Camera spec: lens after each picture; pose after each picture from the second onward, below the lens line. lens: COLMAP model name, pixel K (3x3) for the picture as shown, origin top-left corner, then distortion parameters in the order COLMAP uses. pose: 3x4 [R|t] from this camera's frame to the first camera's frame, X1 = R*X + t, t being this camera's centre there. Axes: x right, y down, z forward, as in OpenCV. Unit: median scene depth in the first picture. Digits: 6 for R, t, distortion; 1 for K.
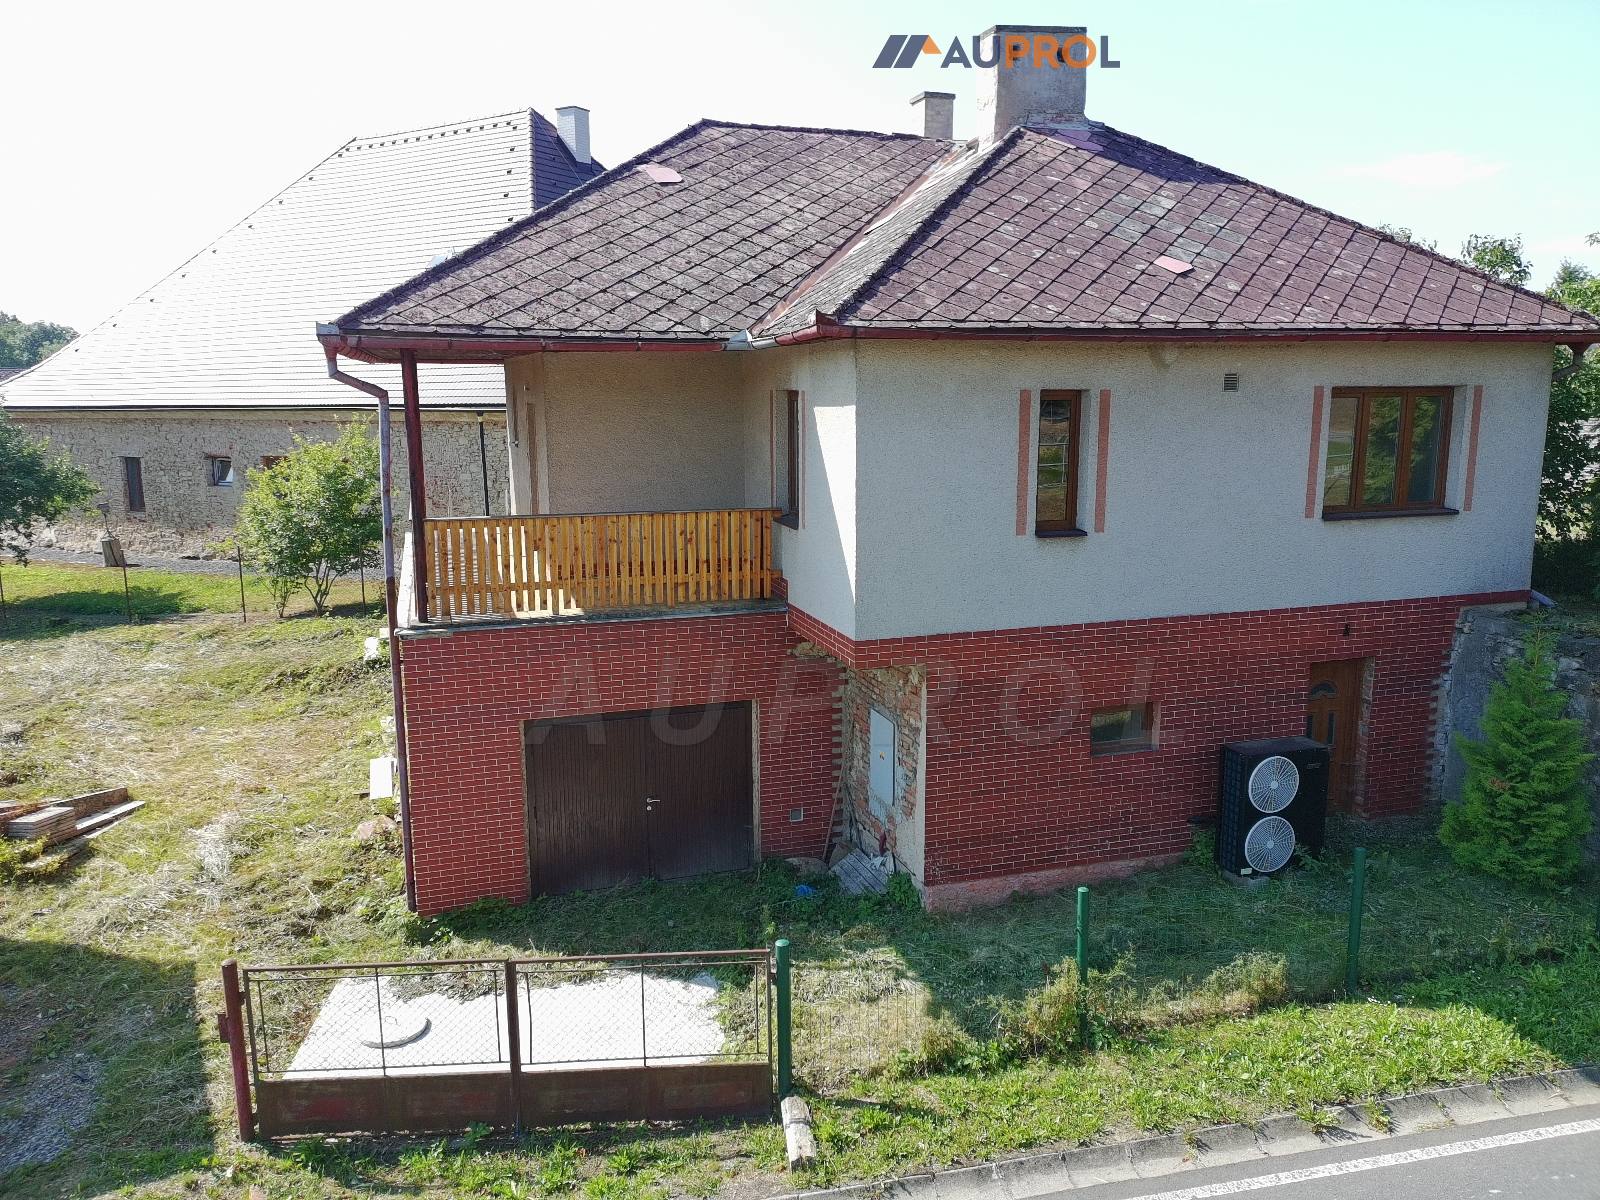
lens RADIAL K [[1096.7, 0, 808.3], [0, 1096.7, 593.2], [0, 0, 1]] dist [0.005142, -0.001142]
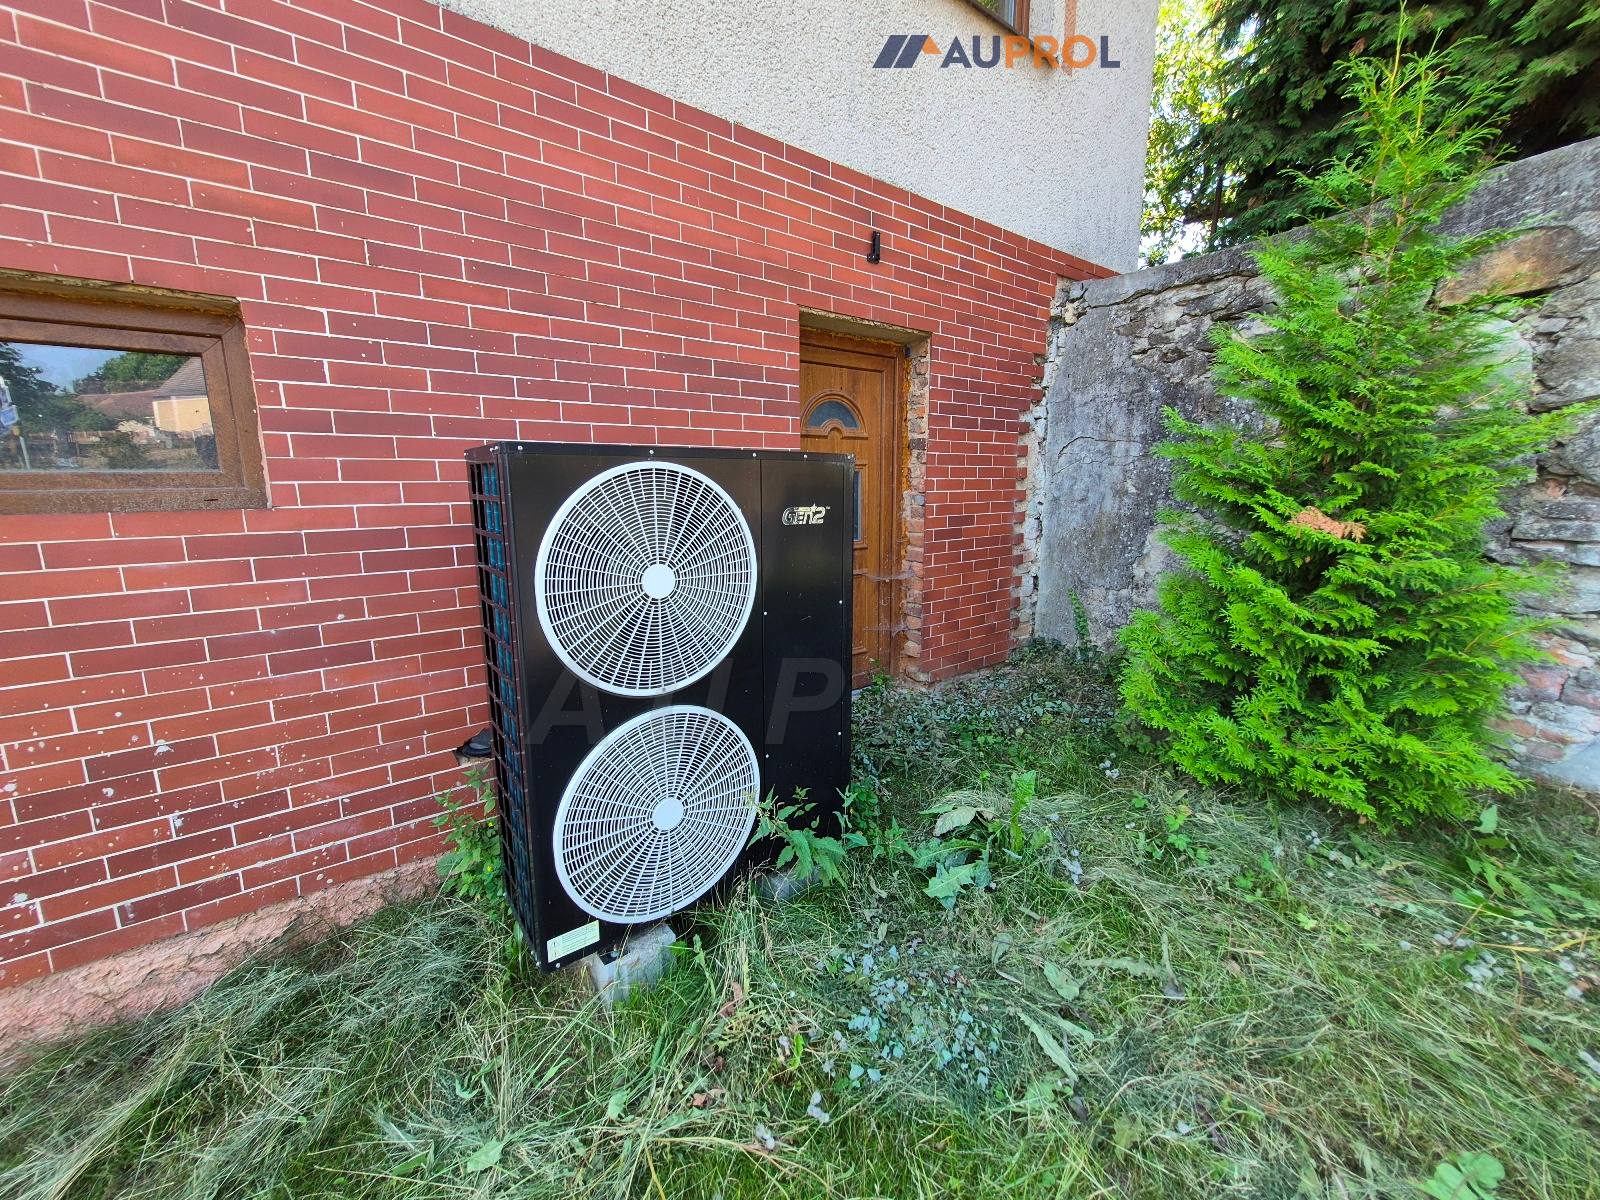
lens RADIAL K [[634.4, 0, 800.2], [0, 634.4, 601.3], [0, 0, 1]] dist [0.001324, 0.000214]
pose [[0.933787, -0.065339, 0.351814, 0.358105], [0.058032, 0.997824, 0.031286, 0.156606], [-0.353092, -0.008798, 0.935547, 0.757558]]
